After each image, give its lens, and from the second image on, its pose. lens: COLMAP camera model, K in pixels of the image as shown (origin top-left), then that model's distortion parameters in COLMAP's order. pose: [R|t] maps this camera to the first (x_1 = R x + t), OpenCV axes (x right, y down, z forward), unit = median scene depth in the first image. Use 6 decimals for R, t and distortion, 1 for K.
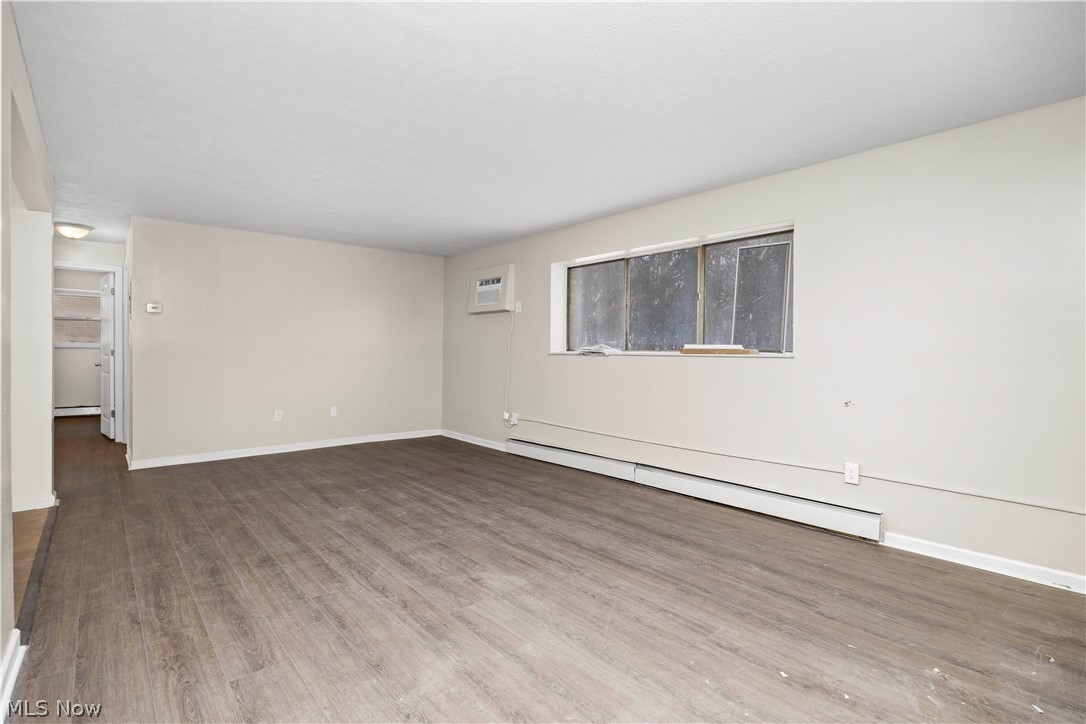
lens RADIAL K [[556.5, 0, 543.1], [0, 556.5, 360.3], [0, 0, 1]] dist [-0.000382, -0.000089]
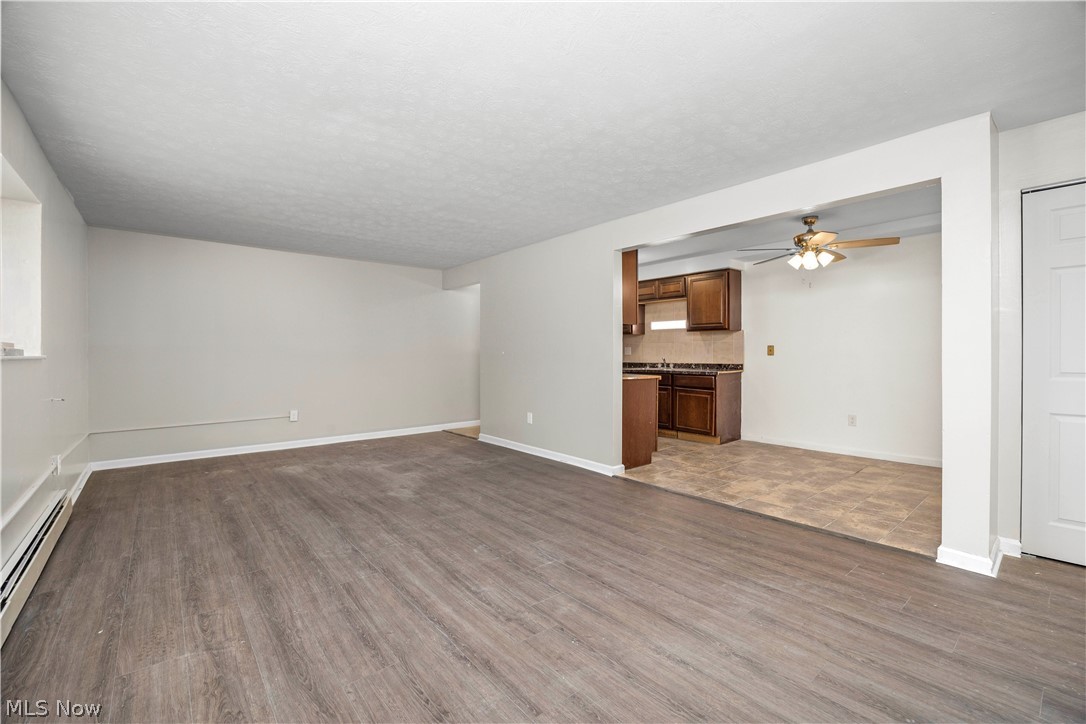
lens RADIAL K [[494.1, 0, 542.4], [0, 494.1, 357.3], [0, 0, 1]] dist [-0.009339, 0.000155]
pose [[-0.999872, -0.003694, 0.015594, -0.392831], [-0.003360, 0.999765, 0.021415, -0.030487], [-0.015669, 0.021360, -0.999649, 1.884950]]
